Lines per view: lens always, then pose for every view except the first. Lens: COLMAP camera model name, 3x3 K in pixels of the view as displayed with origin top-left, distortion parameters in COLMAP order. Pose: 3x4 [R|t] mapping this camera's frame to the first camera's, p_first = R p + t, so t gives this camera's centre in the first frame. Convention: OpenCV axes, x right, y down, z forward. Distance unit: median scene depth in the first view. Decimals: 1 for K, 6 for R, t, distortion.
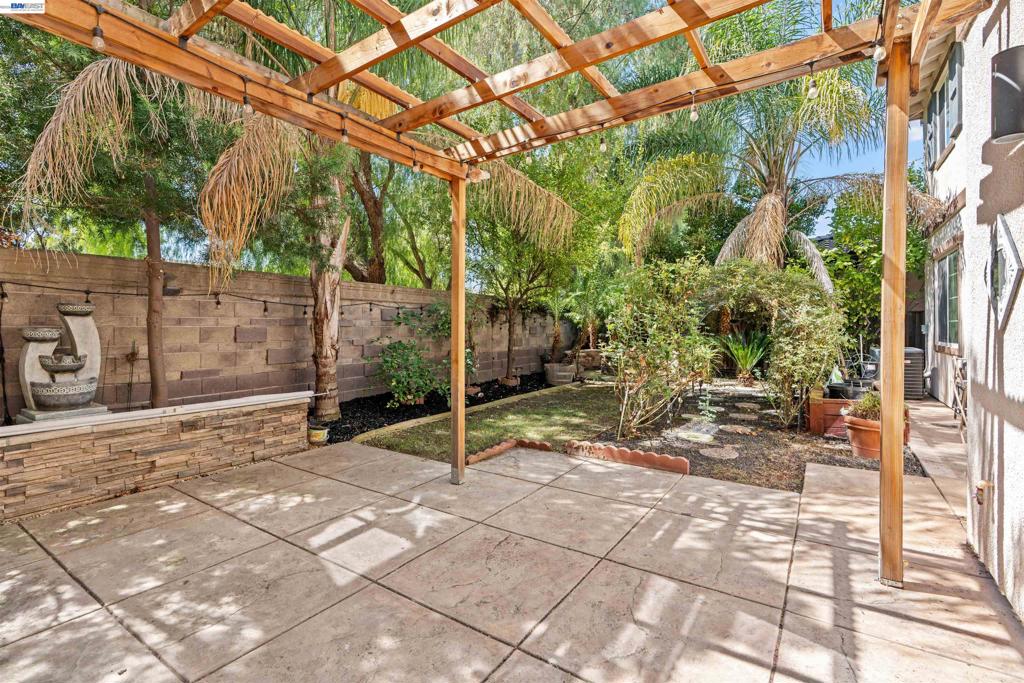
lens RADIAL K [[460.8, 0, 513.4], [0, 460.8, 335.0], [0, 0, 1]] dist [0.001692, 0.000262]
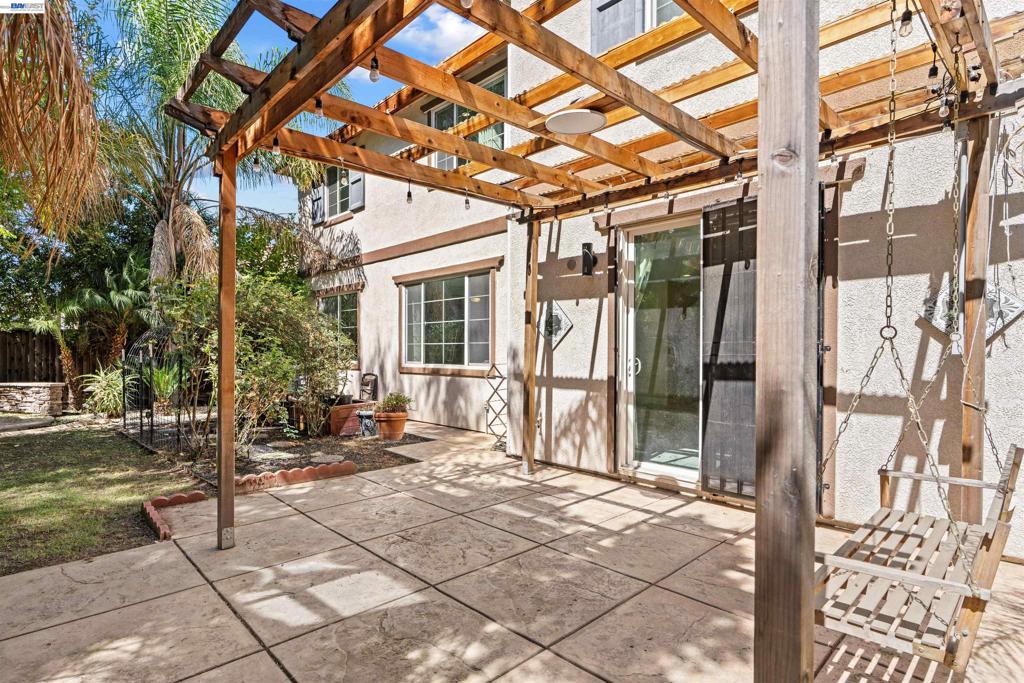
lens RADIAL K [[531.8, 0, 510.3], [0, 531.8, 351.9], [0, 0, 1]] dist [-0.000399, -0.000410]
pose [[0.216068, -0.004879, 0.976366, -1.164820], [0.011475, 0.999931, 0.002458, -0.003131], [-0.976311, 0.010672, 0.216109, 0.444185]]
